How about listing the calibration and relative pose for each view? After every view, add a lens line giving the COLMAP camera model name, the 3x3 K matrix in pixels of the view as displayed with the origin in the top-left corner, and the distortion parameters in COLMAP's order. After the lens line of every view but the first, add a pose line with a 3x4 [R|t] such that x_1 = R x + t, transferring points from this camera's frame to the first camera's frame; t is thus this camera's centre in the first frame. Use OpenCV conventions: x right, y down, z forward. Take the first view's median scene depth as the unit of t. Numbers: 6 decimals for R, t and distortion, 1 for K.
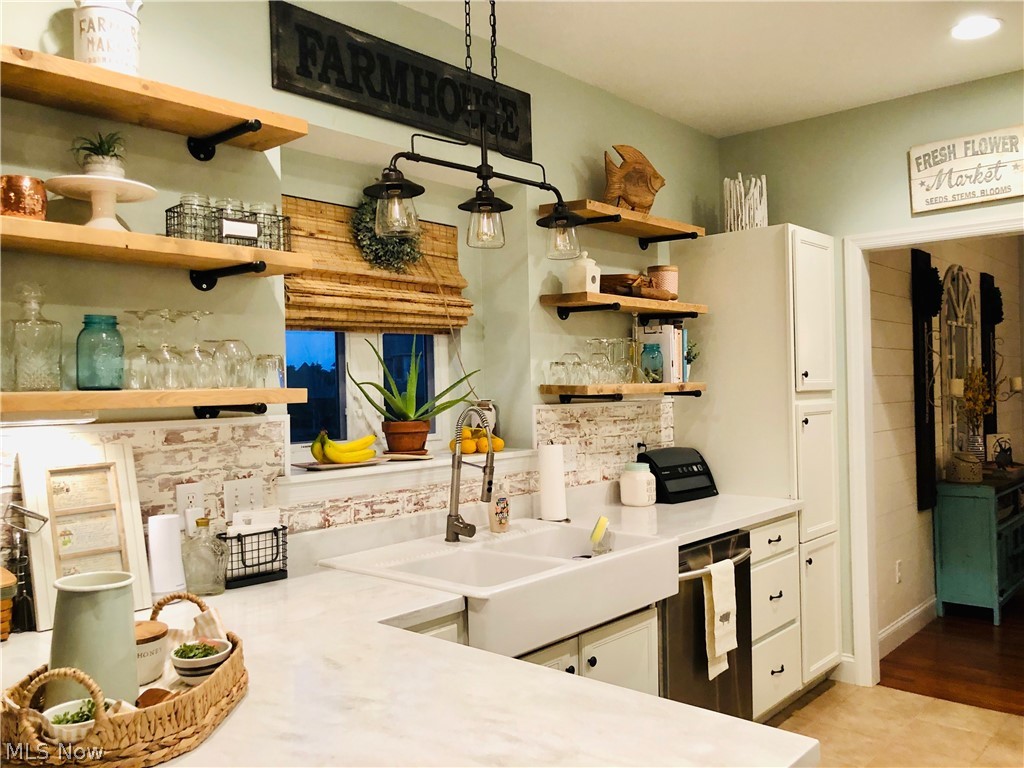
lens RADIAL K [[836.0, 0, 515.4], [0, 836.0, 385.3], [0, 0, 1]] dist [0.012844, -0.022231]
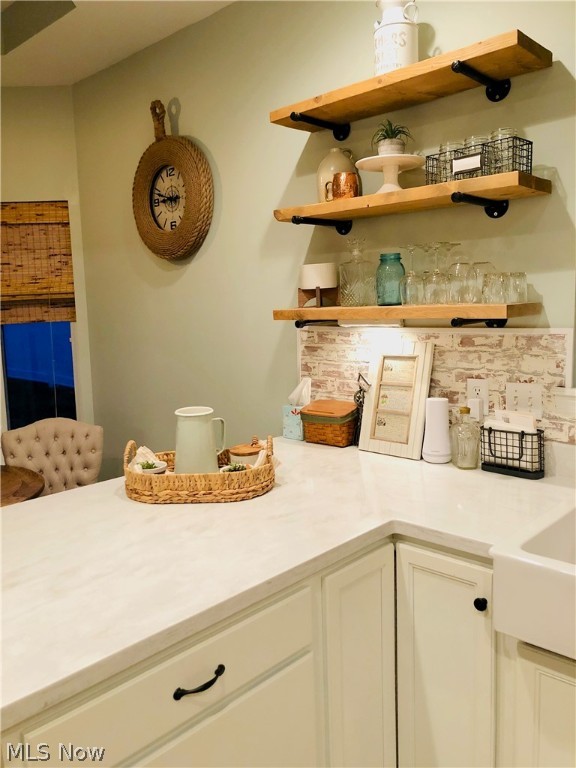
lens RADIAL K [[627.0, 0, 290.1], [0, 627.0, 380.5], [0, 0, 1]] dist [0.012844, -0.022231]
pose [[-0.028588, 0.148398, -0.988514, 0.532382], [0.033970, 0.988492, 0.147412, -0.027531], [0.999014, -0.029365, -0.033300, 0.733070]]
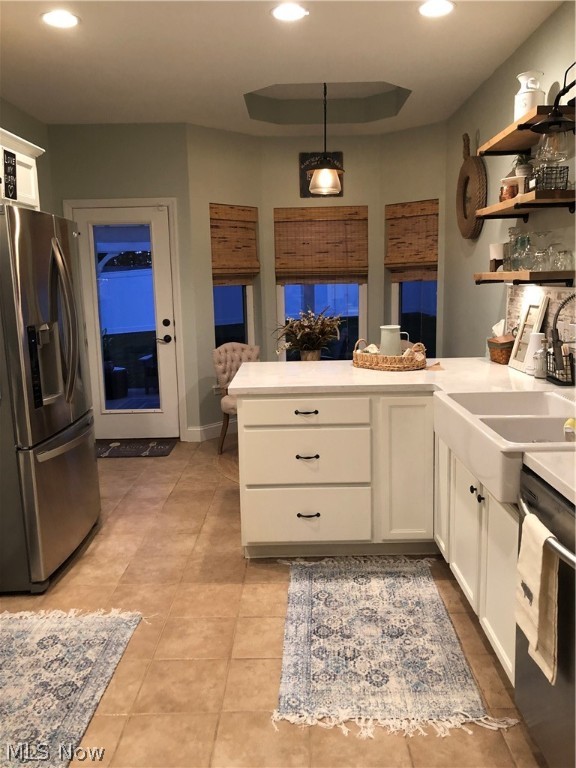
lens RADIAL K [[627.0, 0, 291.8], [0, 627.0, 386.5], [0, 0, 1]] dist [0.012844, -0.022231]
pose [[-0.752088, 0.149987, -0.641769, 0.974491], [0.041094, 0.982538, 0.181469, -0.018277], [0.657780, 0.110108, -0.745118, 1.656946]]
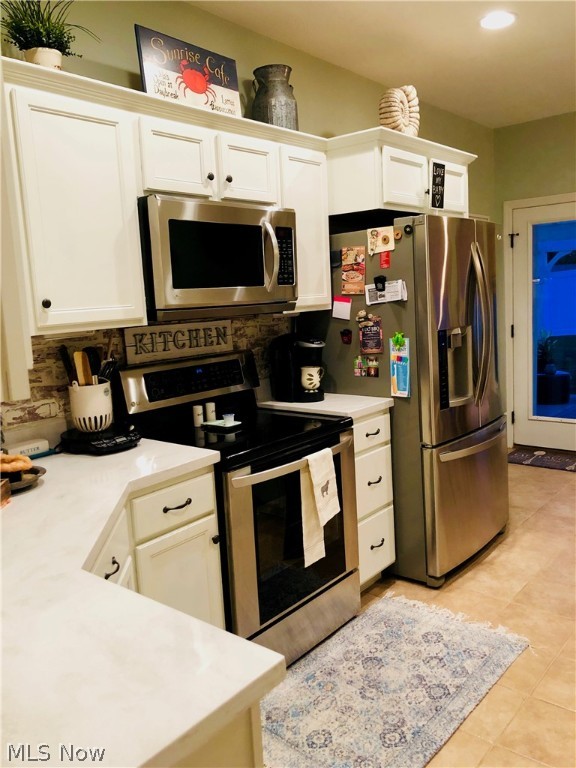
lens RADIAL K [[627.0, 0, 288.2], [0, 627.0, 379.3], [0, 0, 1]] dist [0.012844, -0.022231]
pose [[-0.997340, 0.070450, -0.018684, 0.906827], [0.067400, 0.989025, 0.131479, -0.020534], [0.027742, 0.129870, -0.991143, 1.655734]]
